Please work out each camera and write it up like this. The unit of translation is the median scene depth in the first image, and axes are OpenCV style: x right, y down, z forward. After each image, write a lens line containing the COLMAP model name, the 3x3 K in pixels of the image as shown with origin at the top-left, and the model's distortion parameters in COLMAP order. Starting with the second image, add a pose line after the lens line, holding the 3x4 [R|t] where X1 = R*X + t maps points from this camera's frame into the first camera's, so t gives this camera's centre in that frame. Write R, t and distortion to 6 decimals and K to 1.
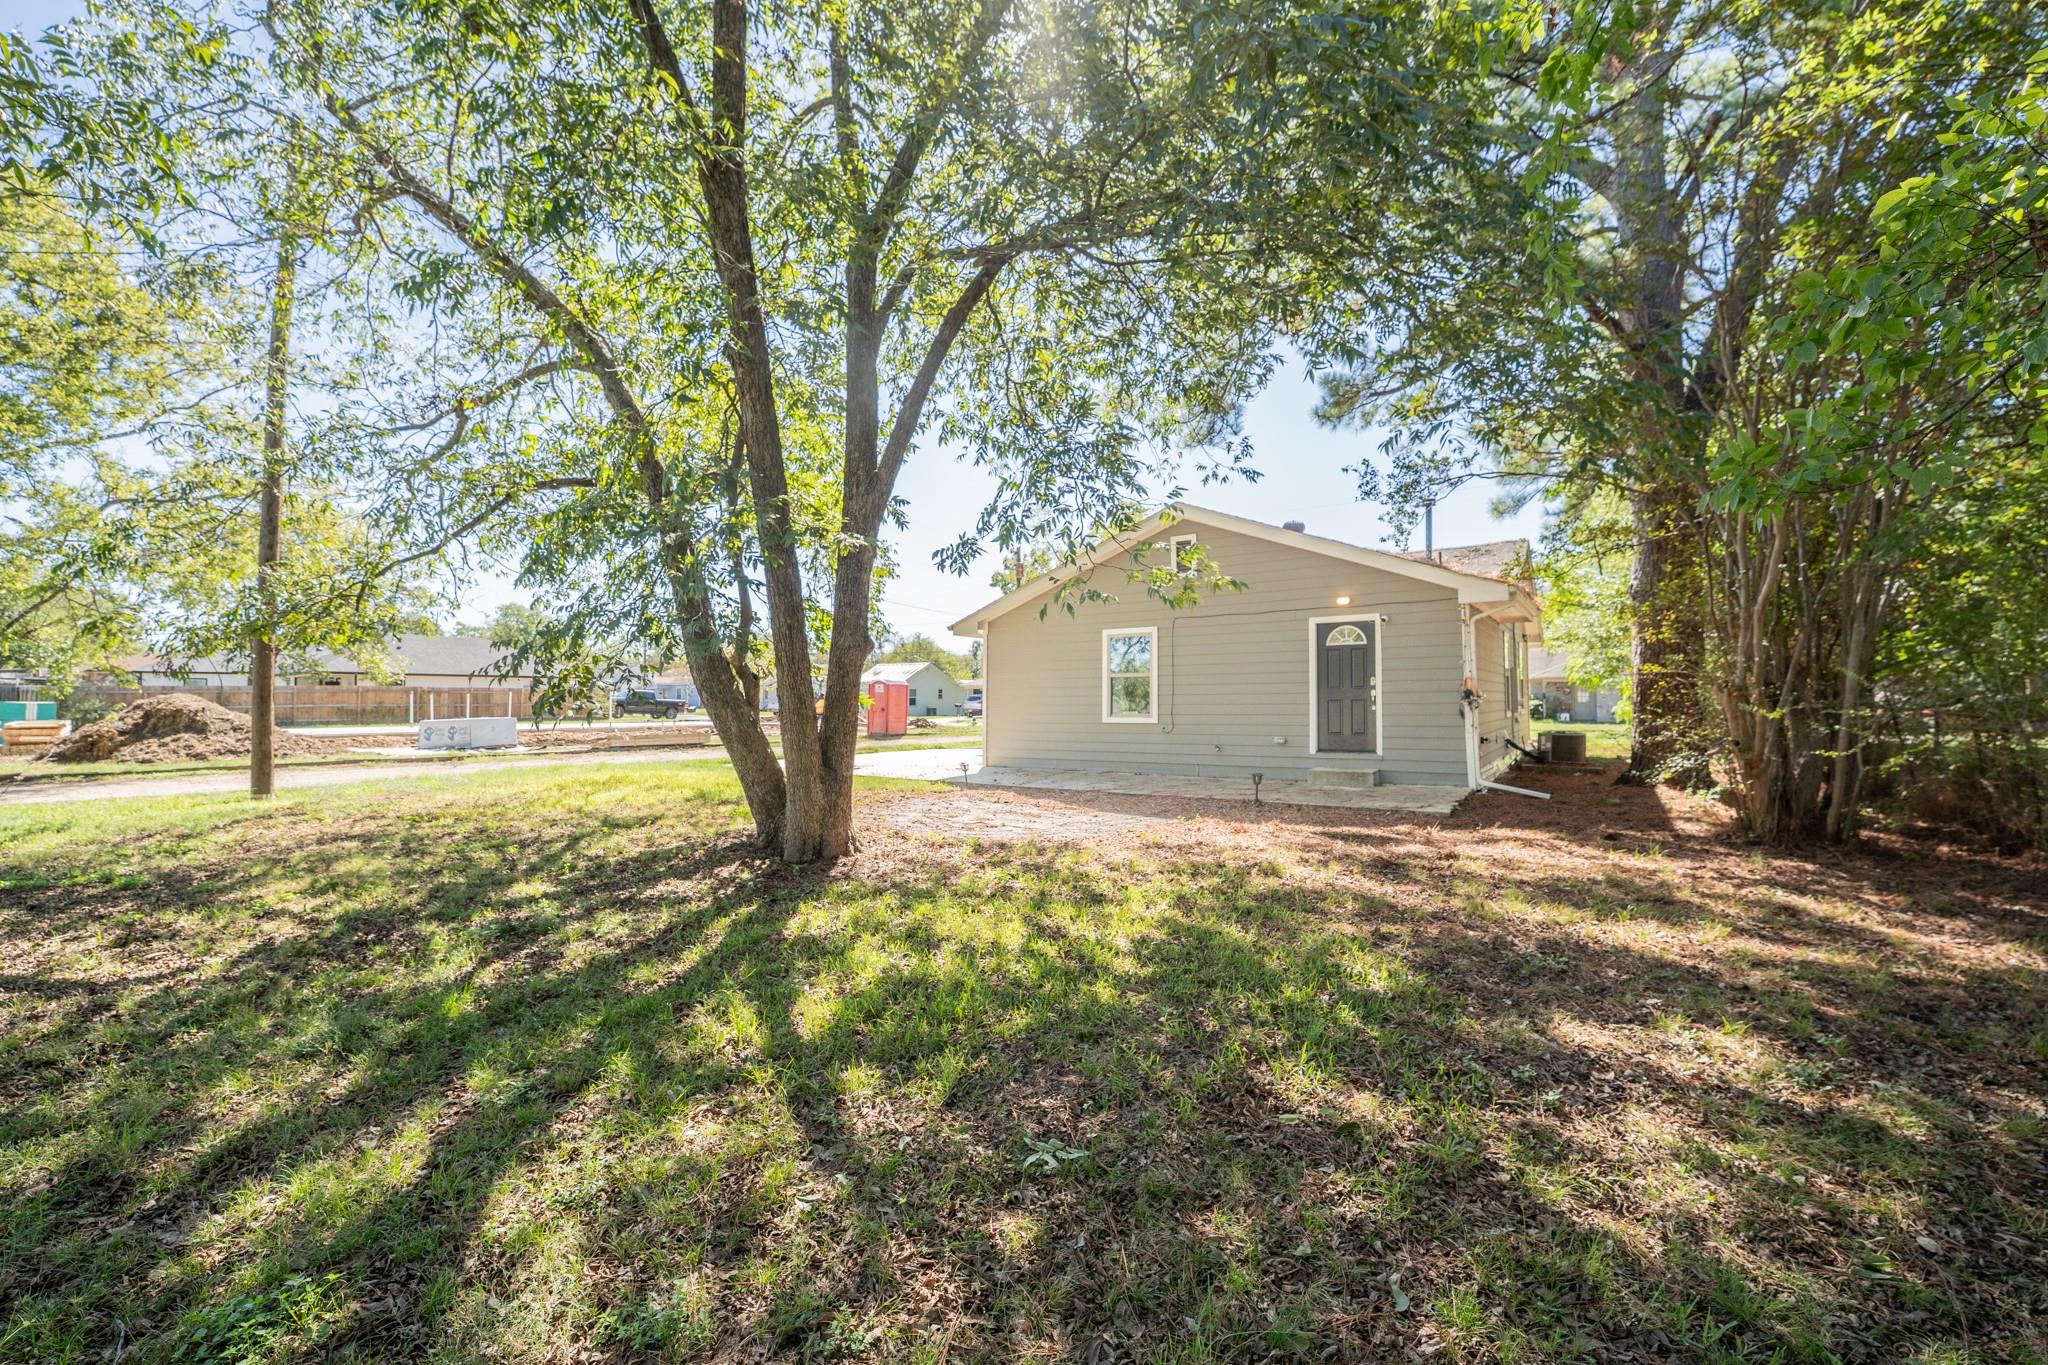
lens RADIAL K [[840.9, 0, 1024.0], [0, 840.9, 682.5], [0, 0, 1]] dist [-0.000088, 0.000019]
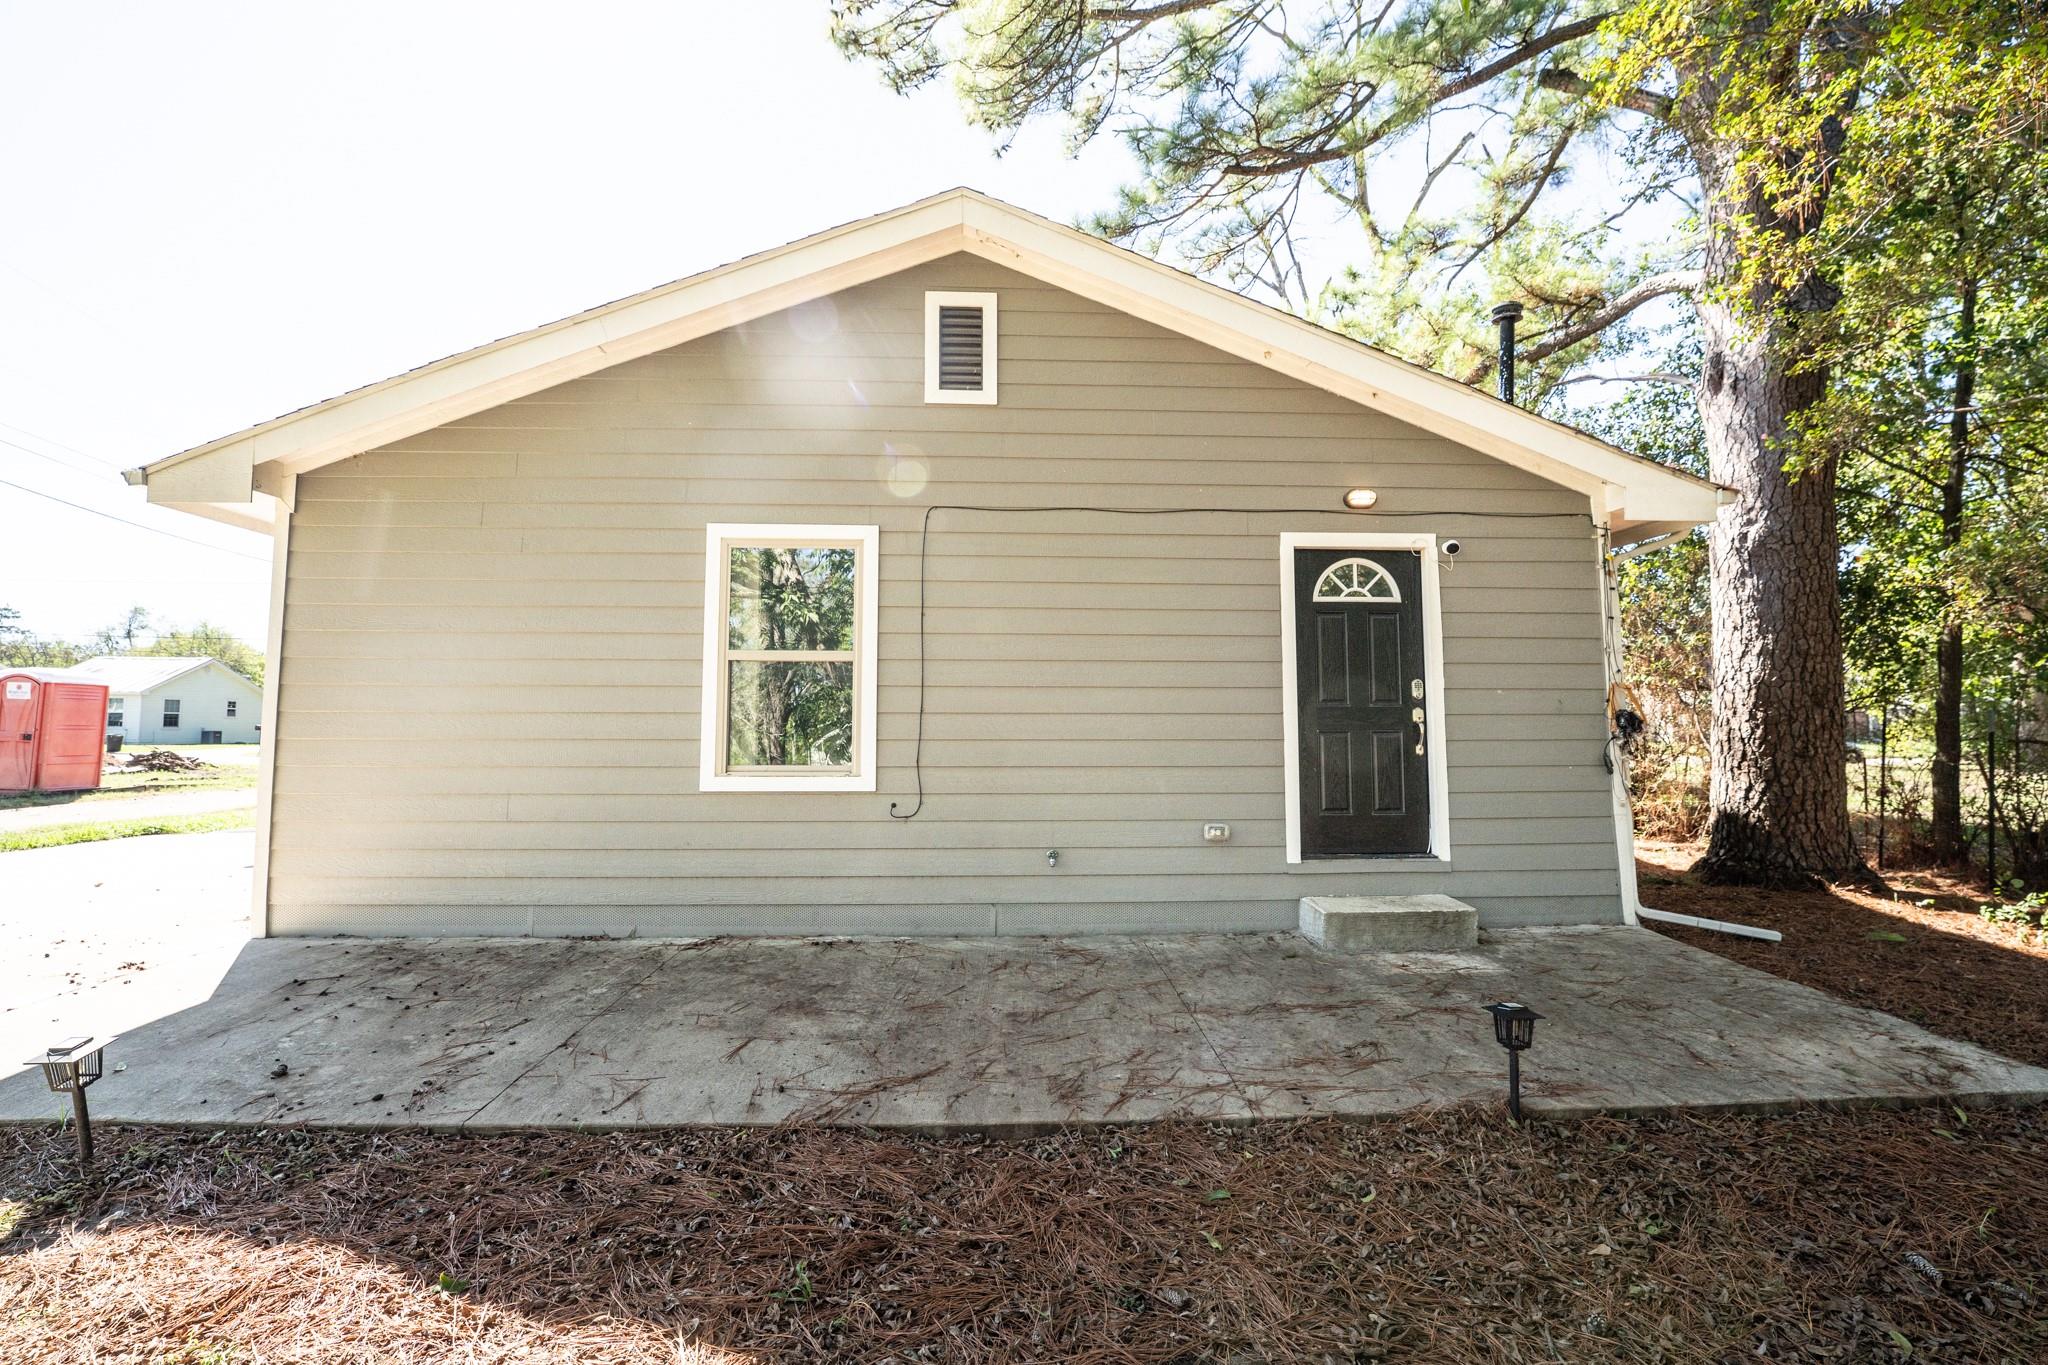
lens RADIAL K [[840.9, 0, 1024.0], [0, 840.9, 682.5], [0, 0, 1]] dist [-0.000088, 0.000019]
pose [[0.801376, 0.035027, 0.597134, -0.008503], [-0.019762, 0.999289, -0.032096, 0.013265], [-0.597834, 0.013920, 0.801499, 0.748082]]
